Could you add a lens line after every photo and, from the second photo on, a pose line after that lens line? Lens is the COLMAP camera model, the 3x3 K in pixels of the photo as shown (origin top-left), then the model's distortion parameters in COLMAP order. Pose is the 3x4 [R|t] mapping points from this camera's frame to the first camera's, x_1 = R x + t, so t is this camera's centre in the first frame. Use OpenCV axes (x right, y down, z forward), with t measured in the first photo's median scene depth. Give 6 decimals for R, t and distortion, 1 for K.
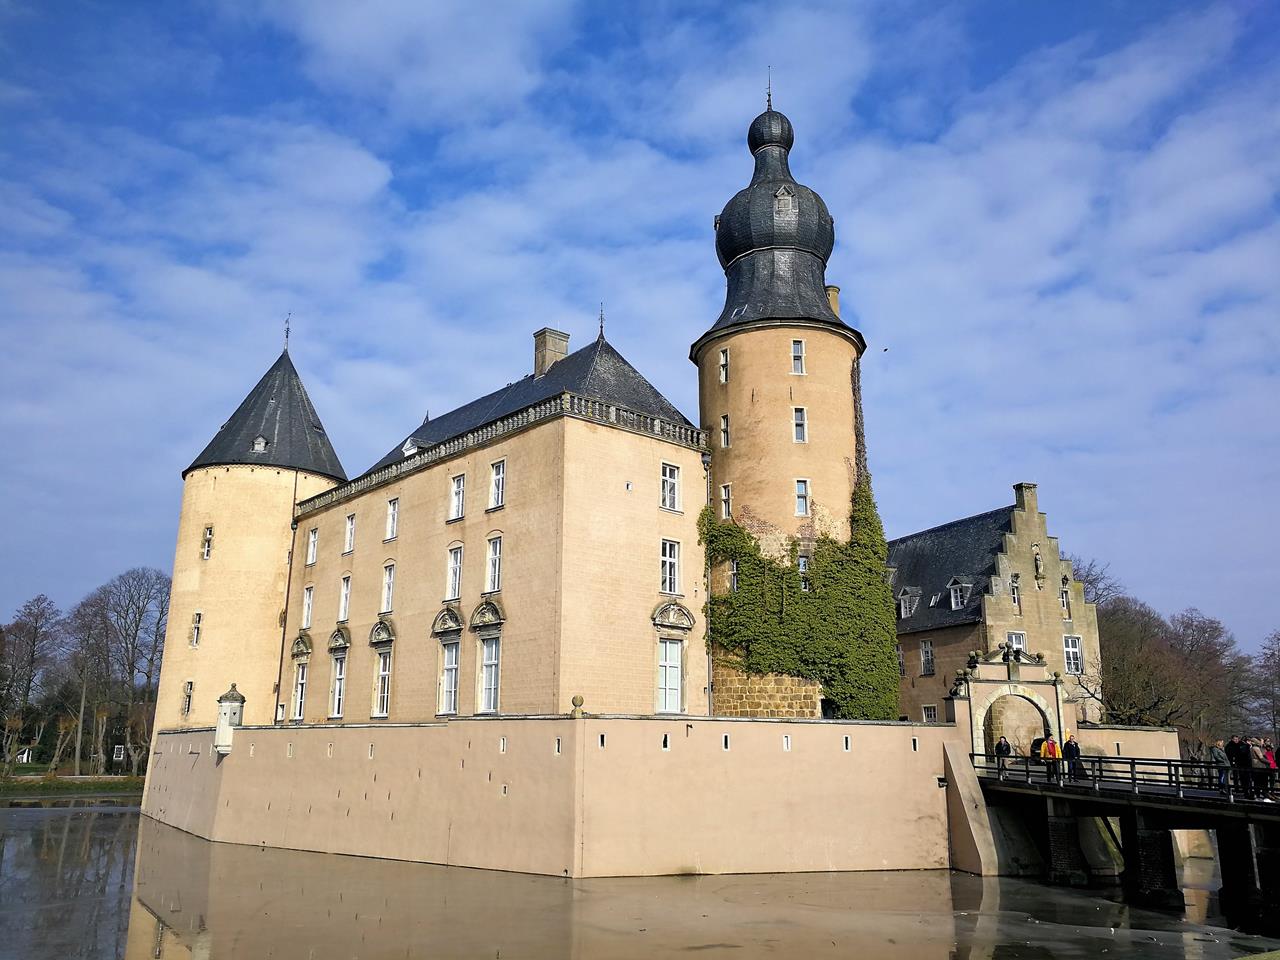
lens RADIAL K [[1016.9, 0, 640.0], [0, 1016.9, 480.0], [0, 0, 1]] dist [0.042134, -0.002957]
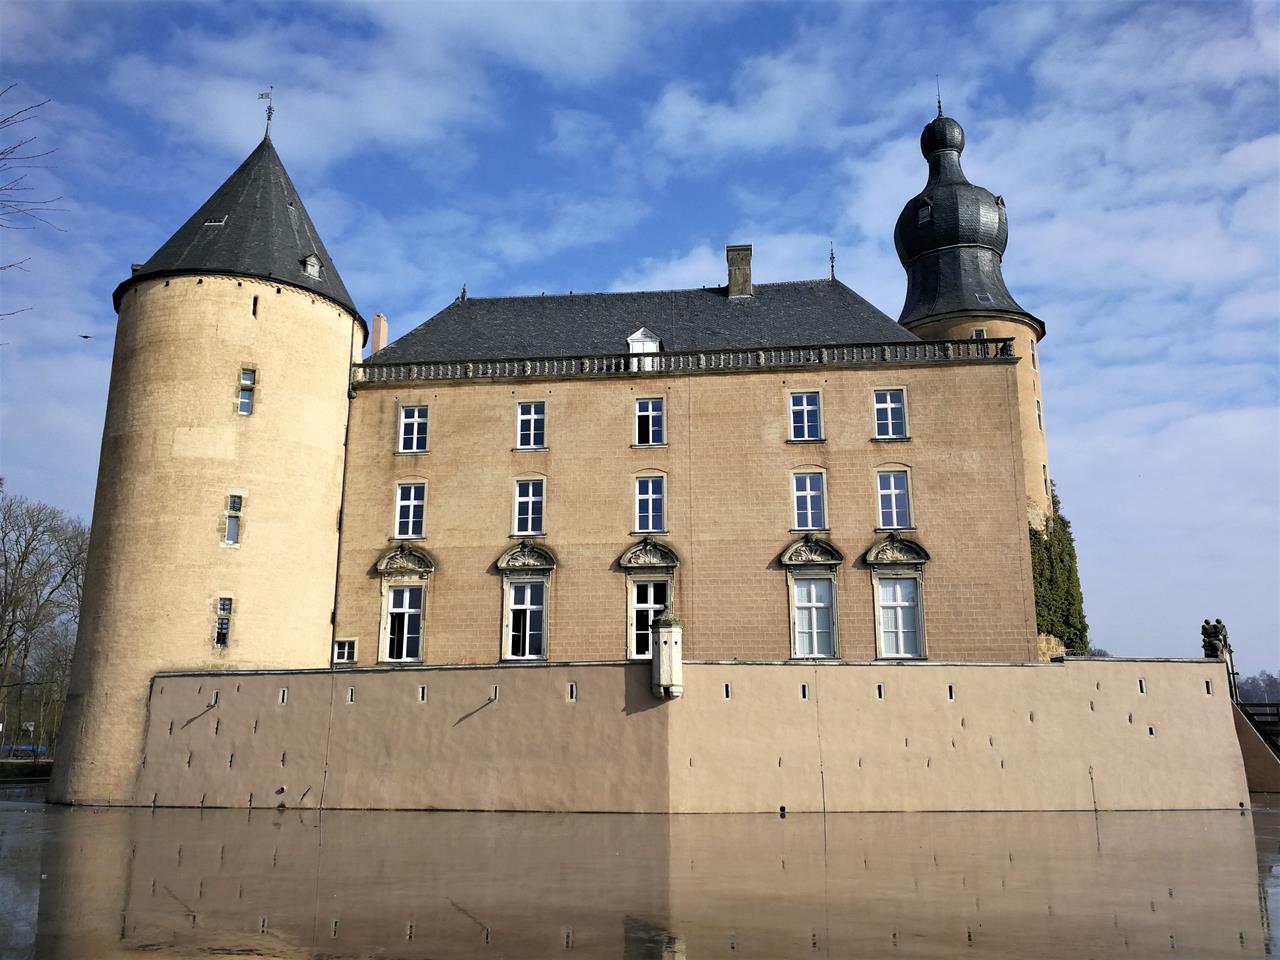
lens RADIAL K [[1016.9, 0, 640.0], [0, 1016.9, 480.0], [0, 0, 1]] dist [0.042134, -0.002957]
pose [[0.722013, 0.156082, 0.674044, -0.765516], [-0.166373, 0.984803, -0.049829, 0.122690], [-0.671578, -0.076166, 0.737008, 0.385764]]
